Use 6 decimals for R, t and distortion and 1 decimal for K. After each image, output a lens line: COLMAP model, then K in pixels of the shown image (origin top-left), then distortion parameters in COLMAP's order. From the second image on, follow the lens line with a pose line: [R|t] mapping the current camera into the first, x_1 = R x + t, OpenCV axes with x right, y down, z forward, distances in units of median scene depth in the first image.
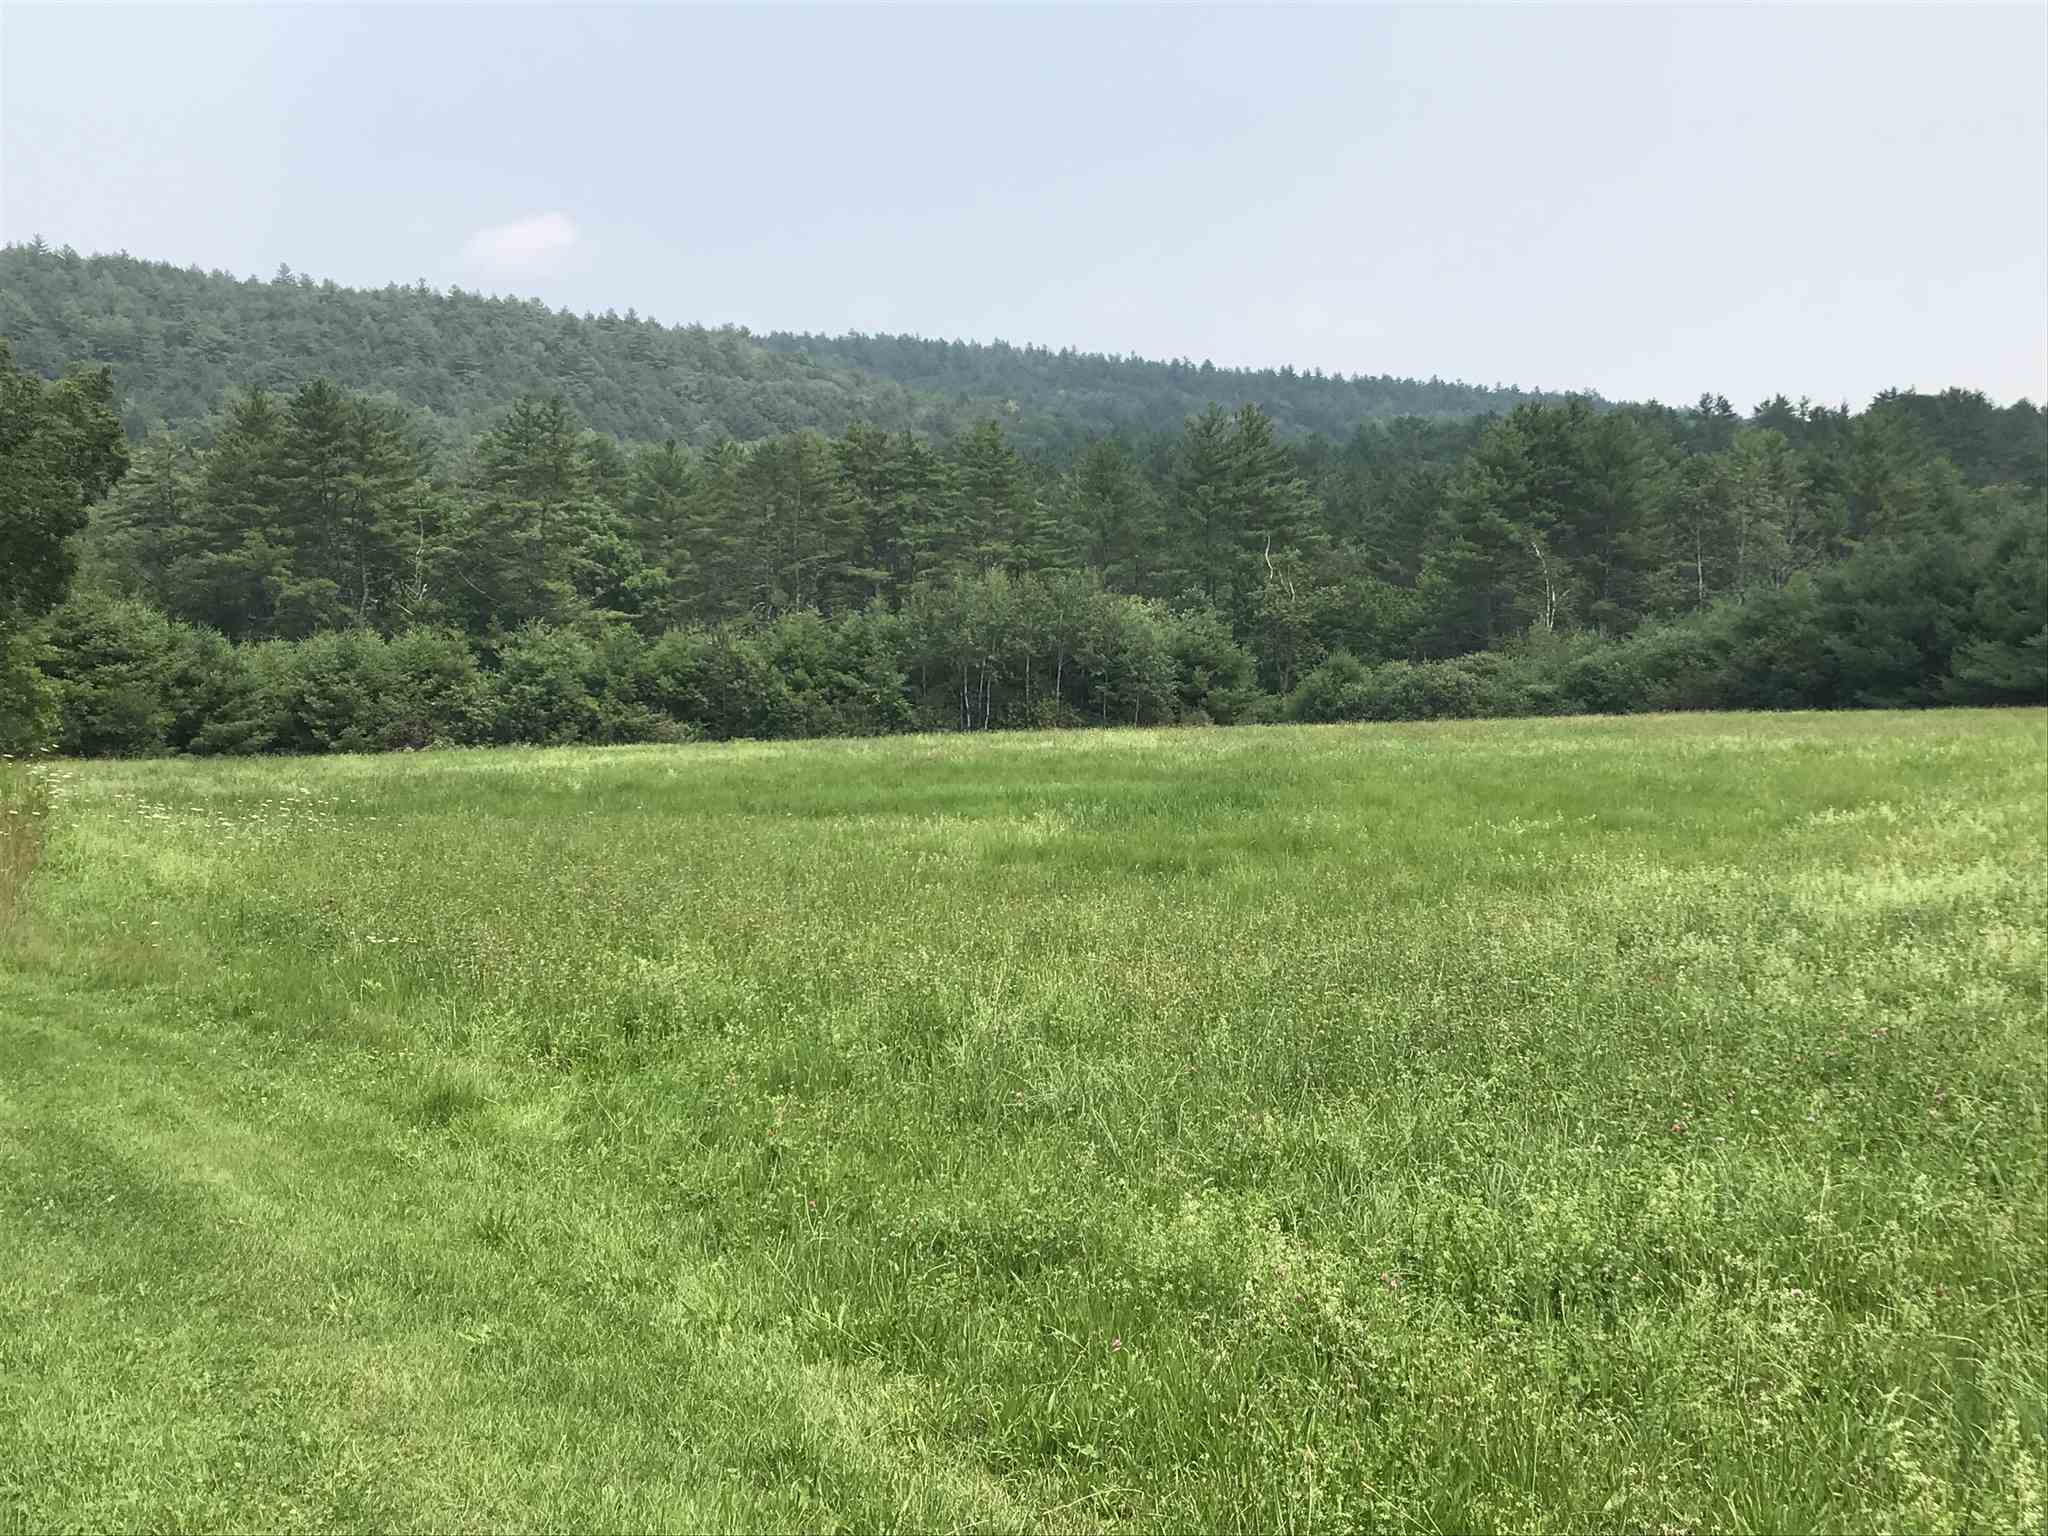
lens RADIAL K [[2255.8, 0, 1035.6], [0, 2255.8, 761.1], [0, 0, 1]] dist [0.008510, 0.000000]
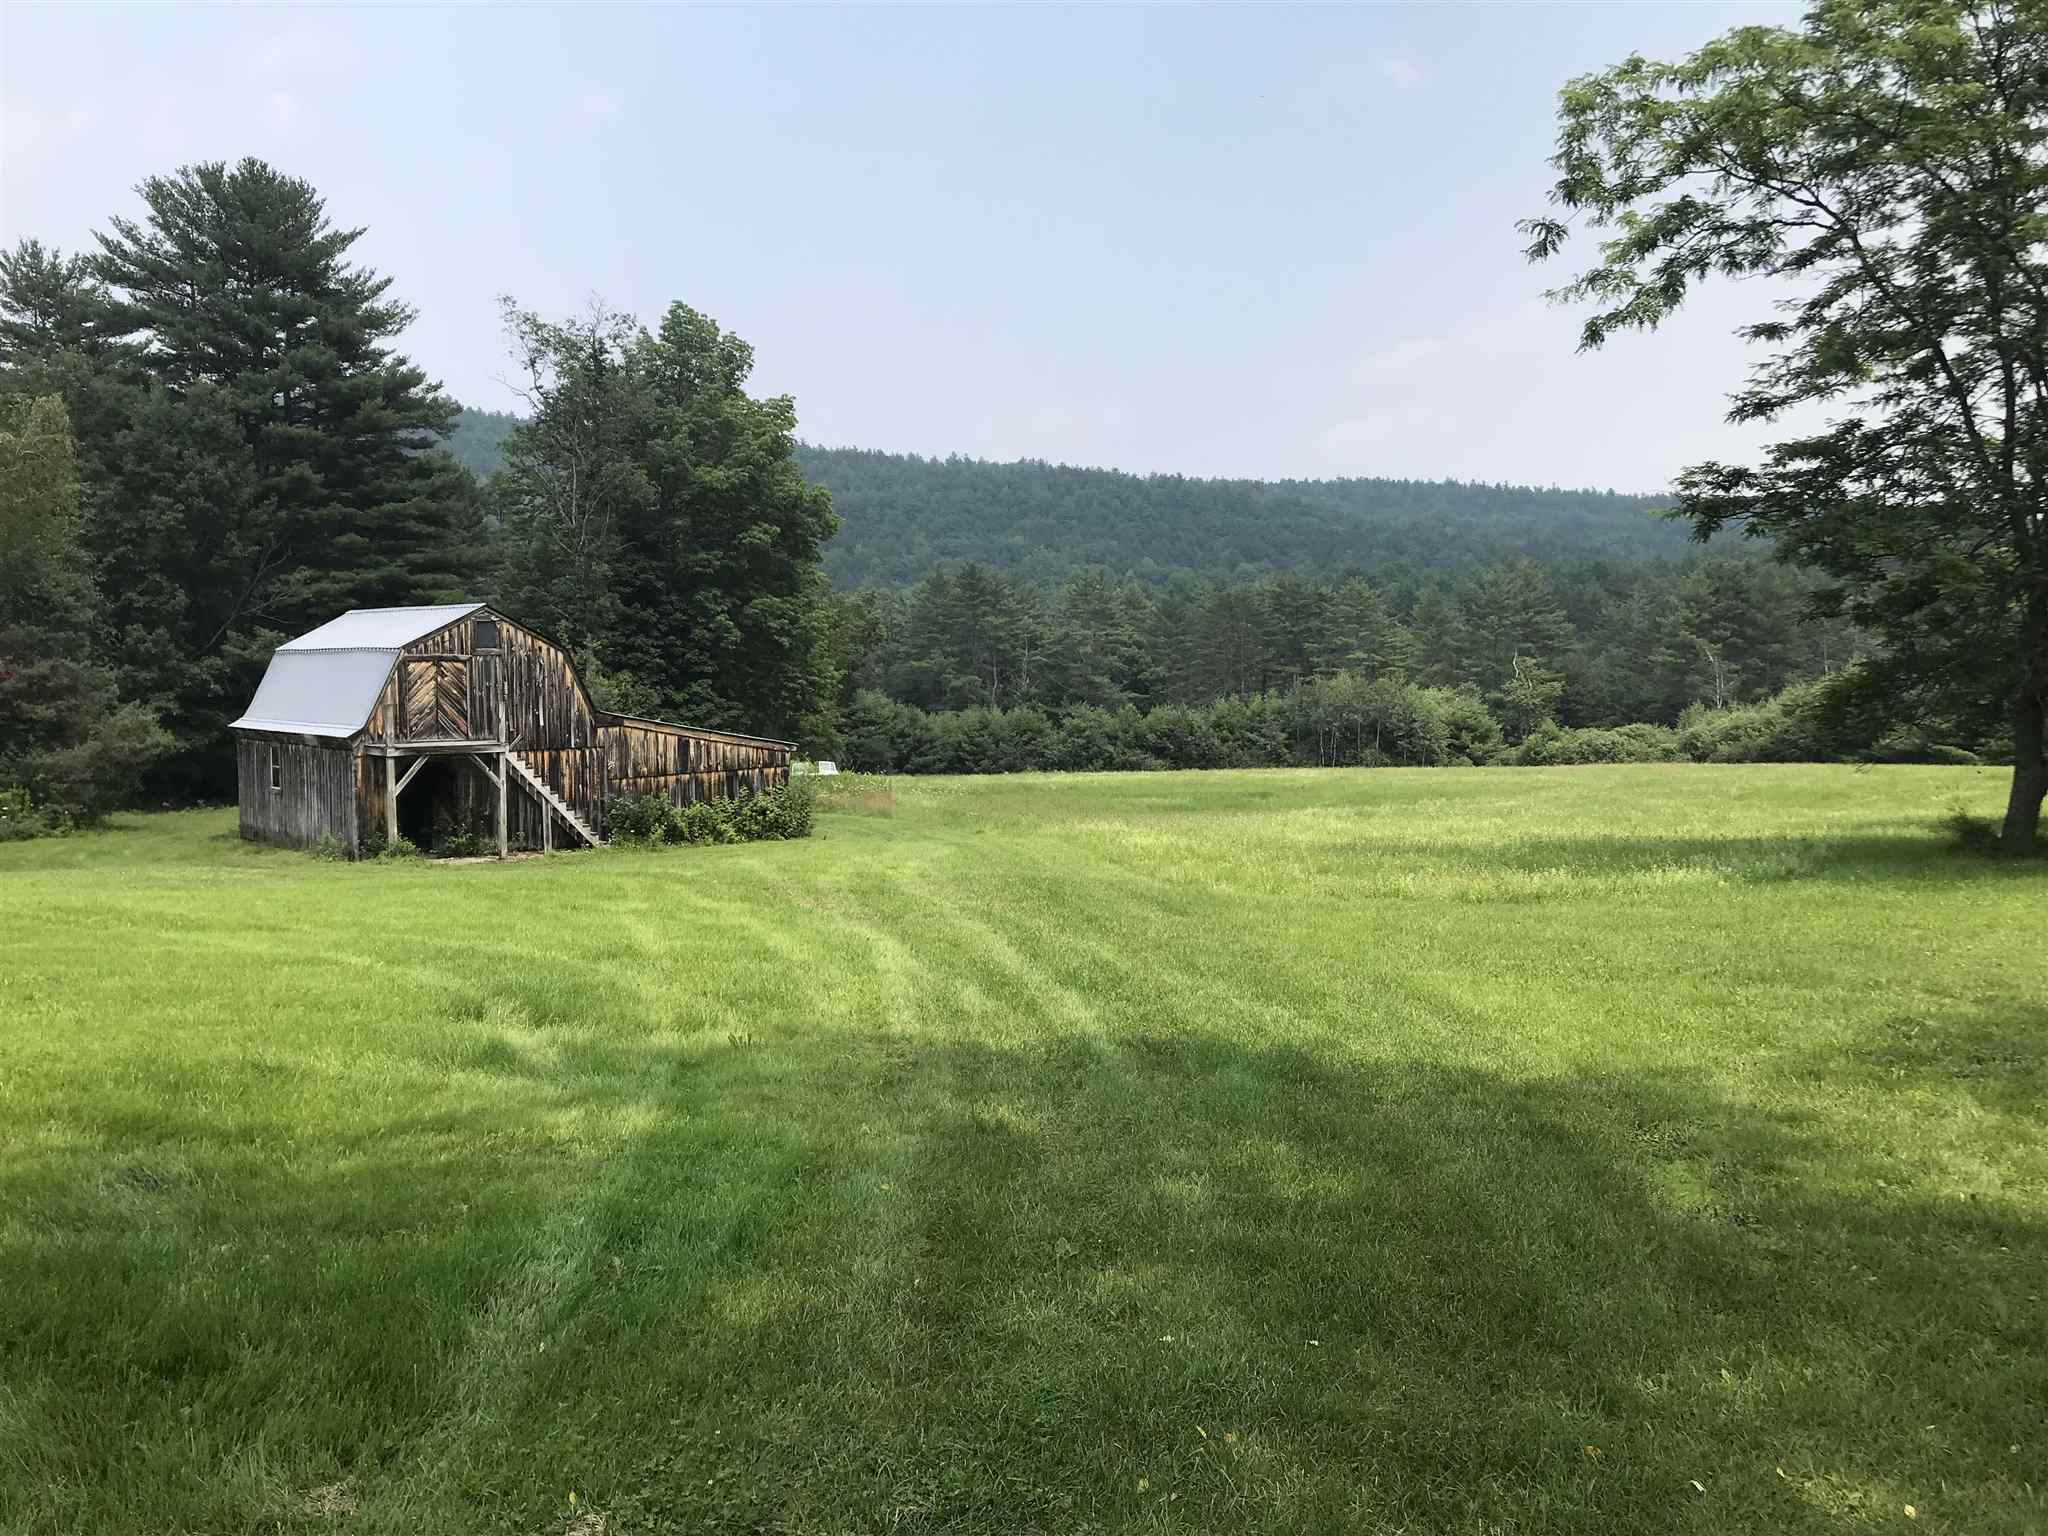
lens RADIAL K [[1701.3, 0, 1021.5], [0, 1701.3, 766.8], [0, 0, 1]] dist [0.068624, -0.003918]
pose [[0.961539, 0.014537, -0.274285, 0.103414], [-0.017205, 0.999825, -0.007327, 0.000527], [0.274131, 0.011764, 0.961620, -0.318412]]
